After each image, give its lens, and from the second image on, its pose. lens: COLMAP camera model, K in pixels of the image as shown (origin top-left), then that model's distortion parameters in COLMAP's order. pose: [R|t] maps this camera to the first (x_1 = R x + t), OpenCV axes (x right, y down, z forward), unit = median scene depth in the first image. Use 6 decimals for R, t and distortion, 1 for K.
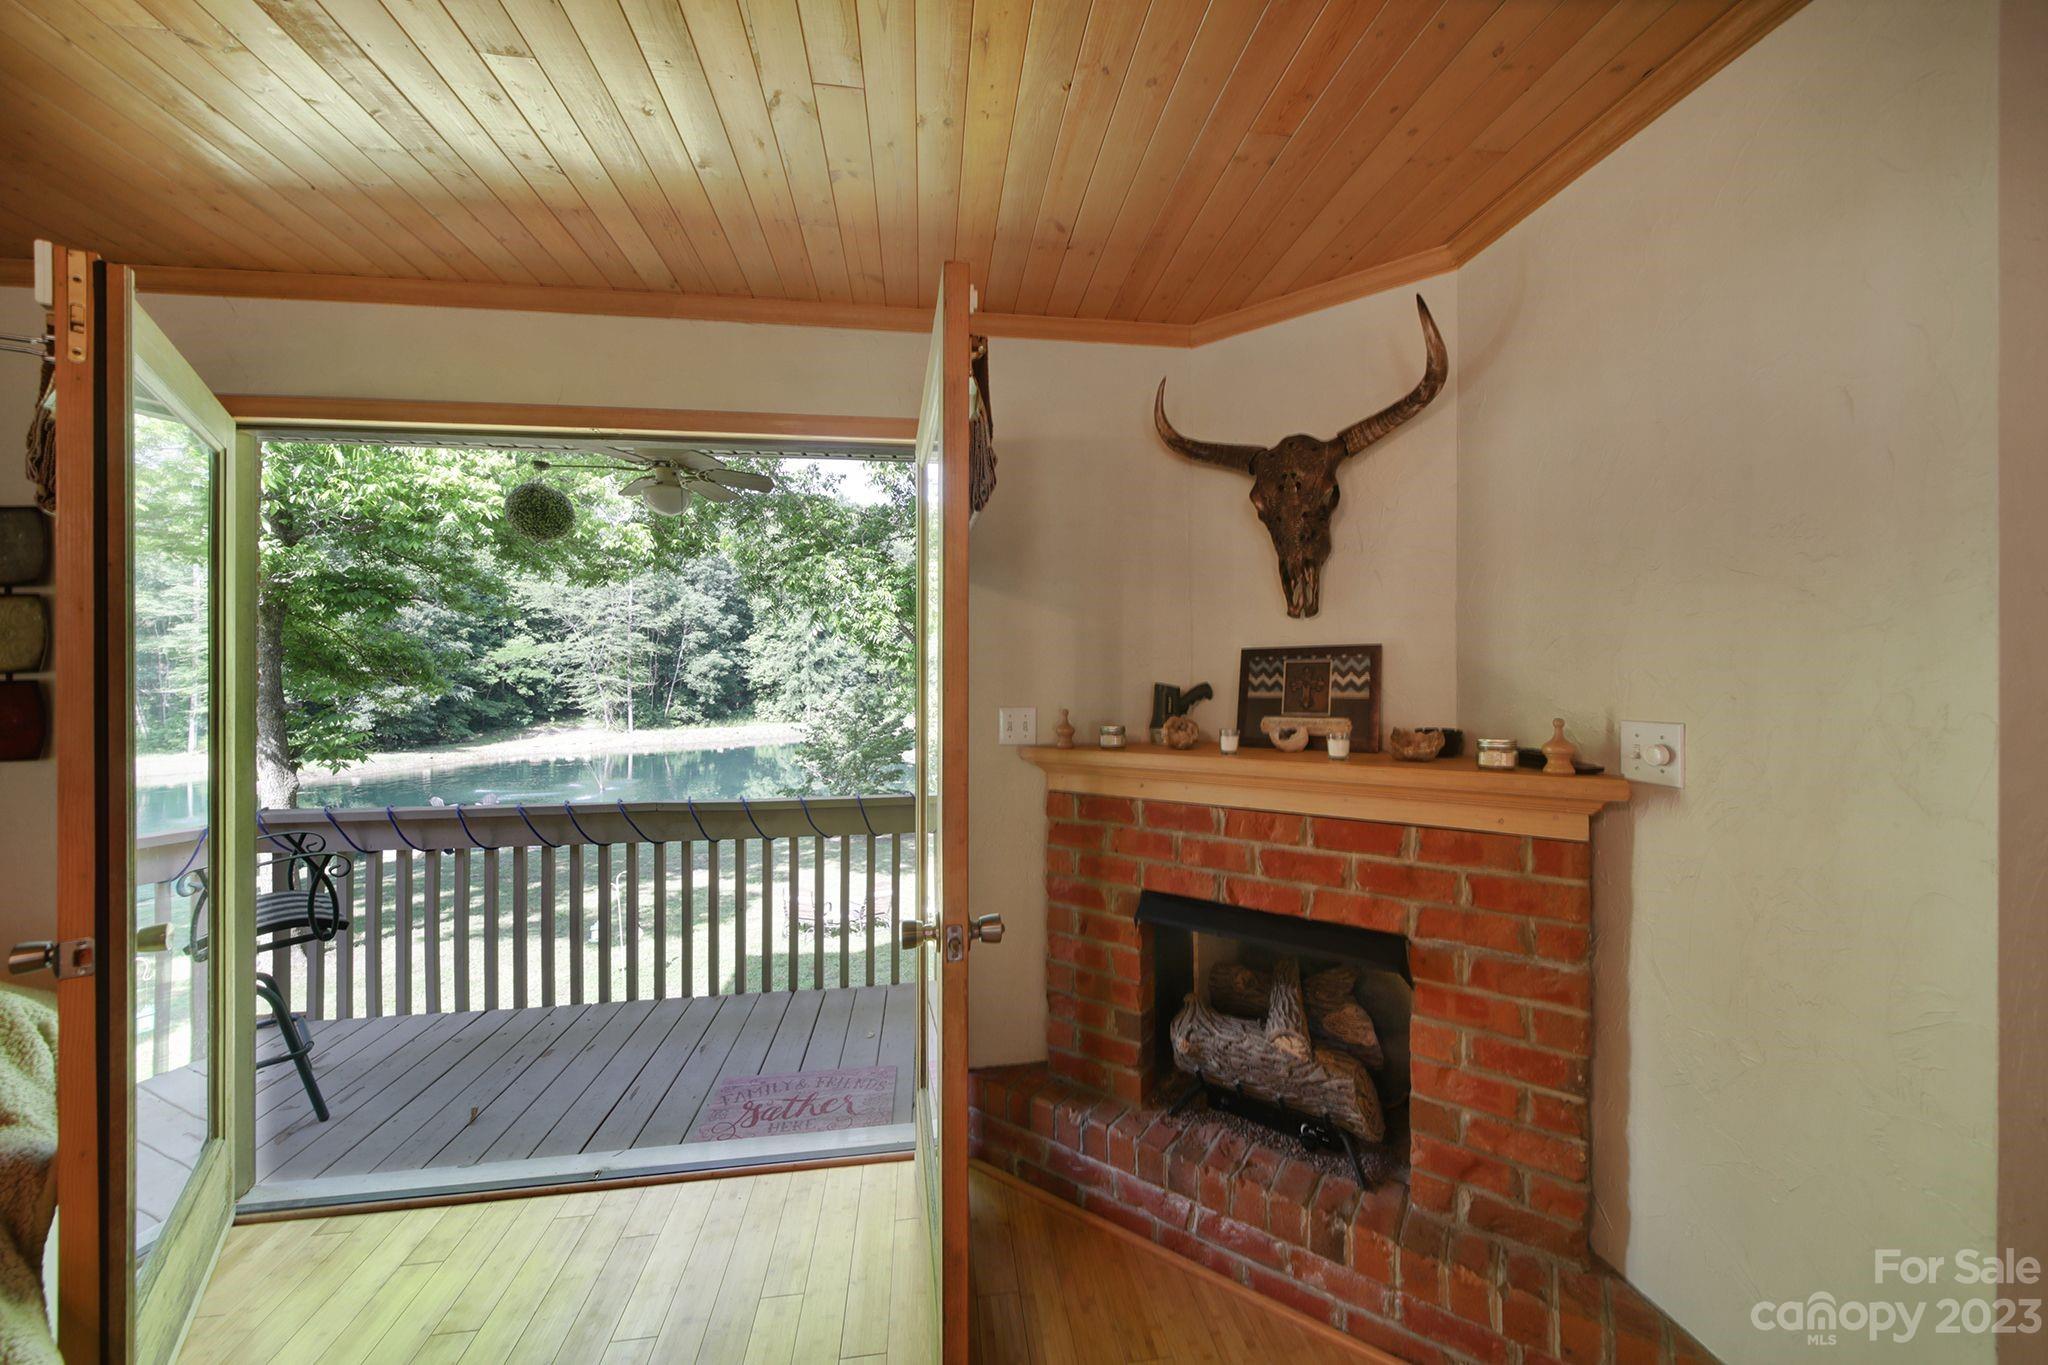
lens RADIAL K [[722.7, 0, 1032.1], [0, 722.7, 679.3], [0, 0, 1]] dist [0.001192, -0.001445]
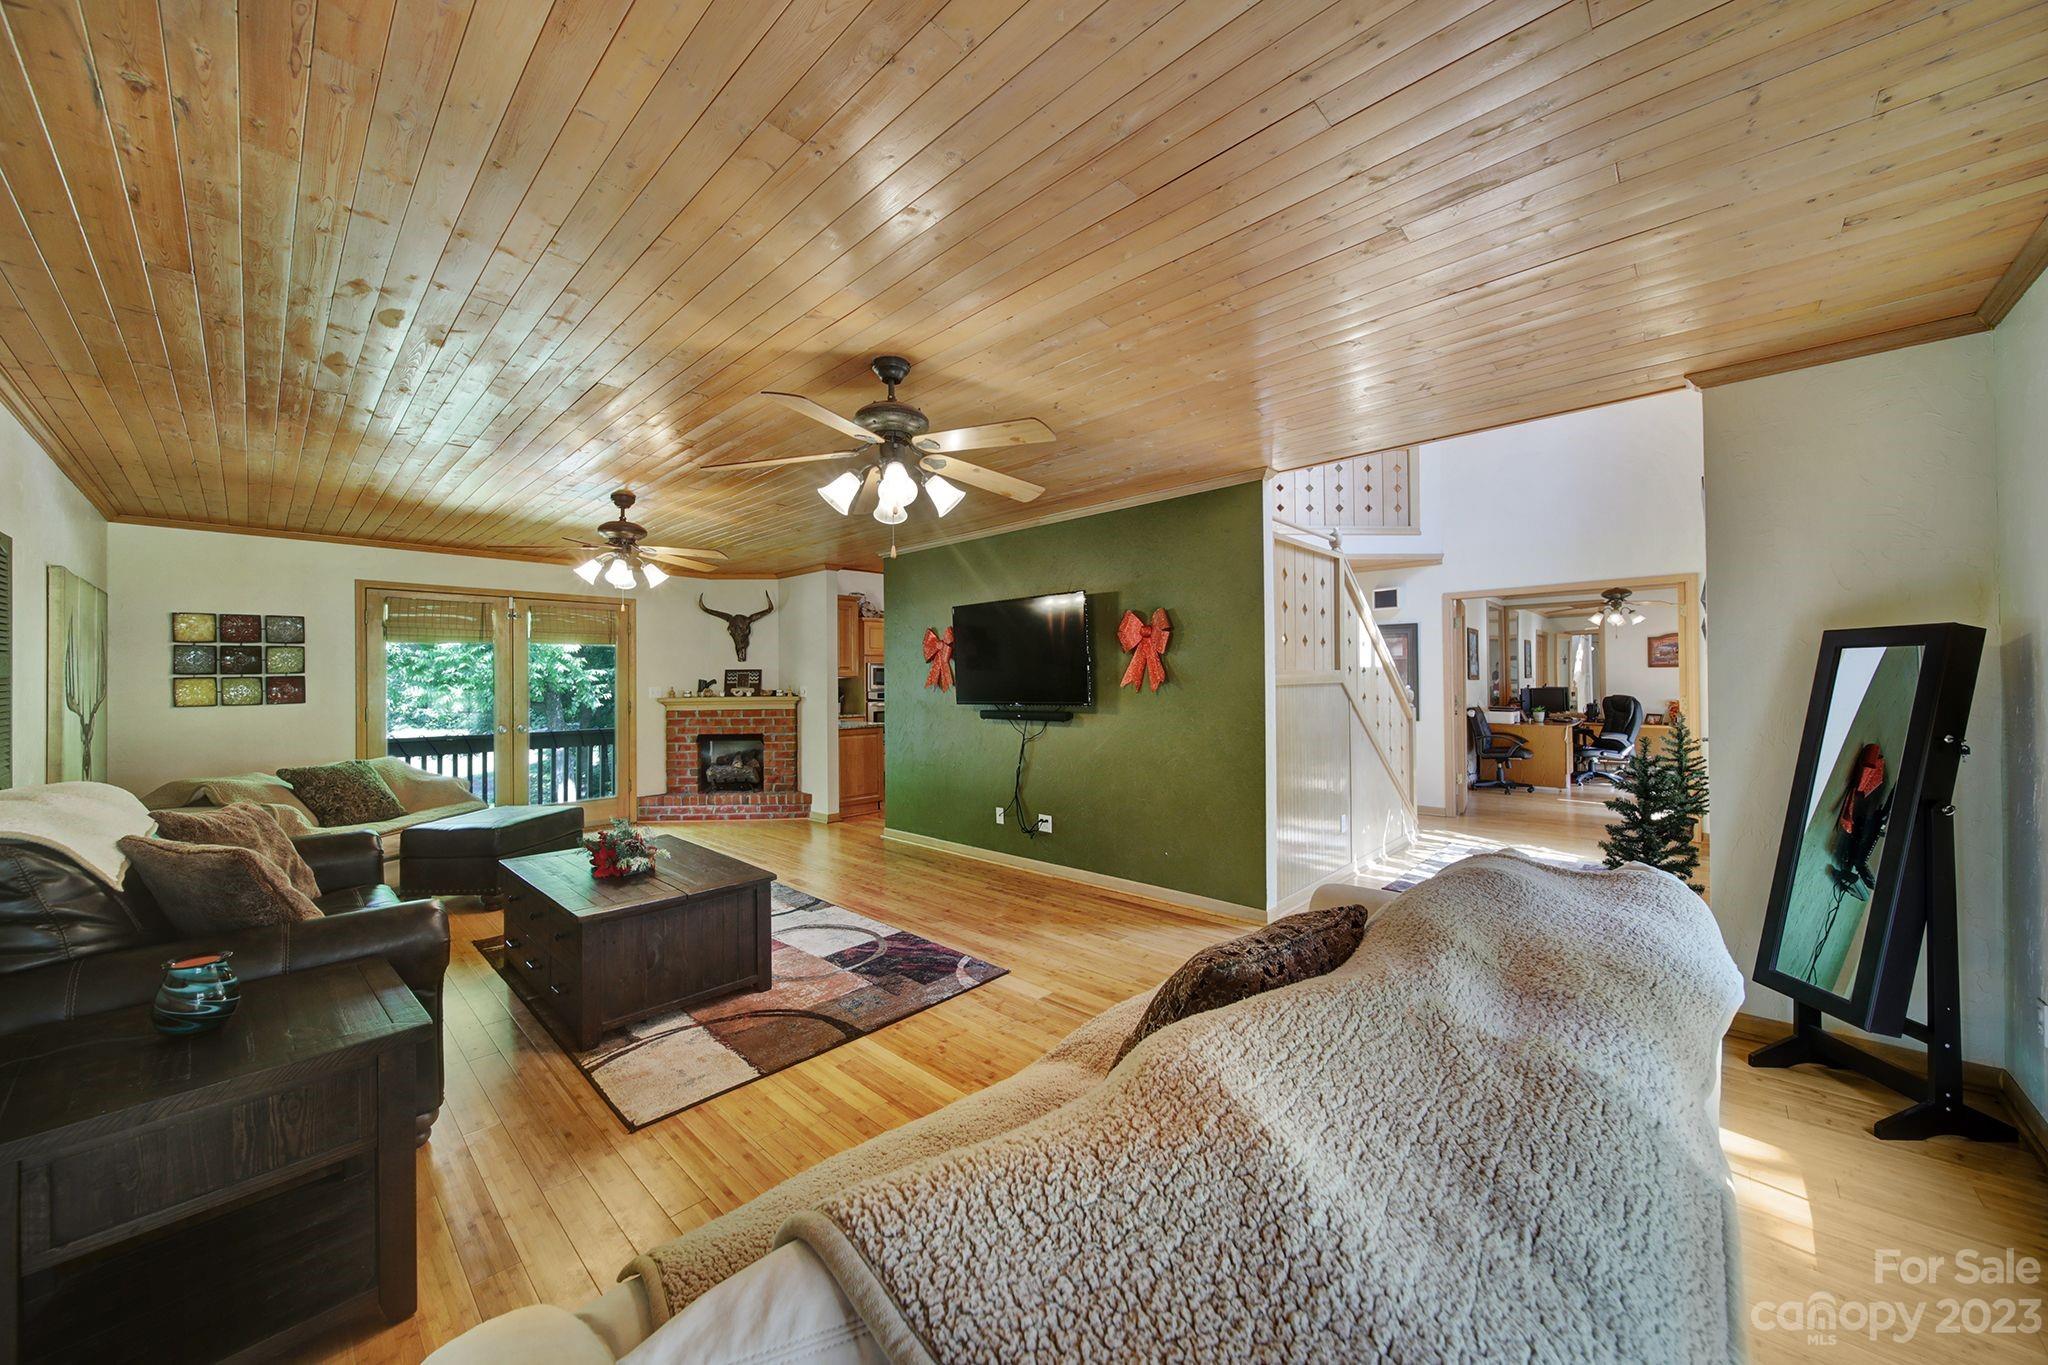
lens RADIAL K [[722.7, 0, 1015.8], [0, 722.7, 676.6], [0, 0, 1]] dist [0.001192, -0.001445]
pose [[0.788111, -0.002611, 0.615528, -0.903648], [0.009356, 0.999926, -0.007737, 0.039053], [-0.615462, 0.011857, 0.788077, -3.145904]]
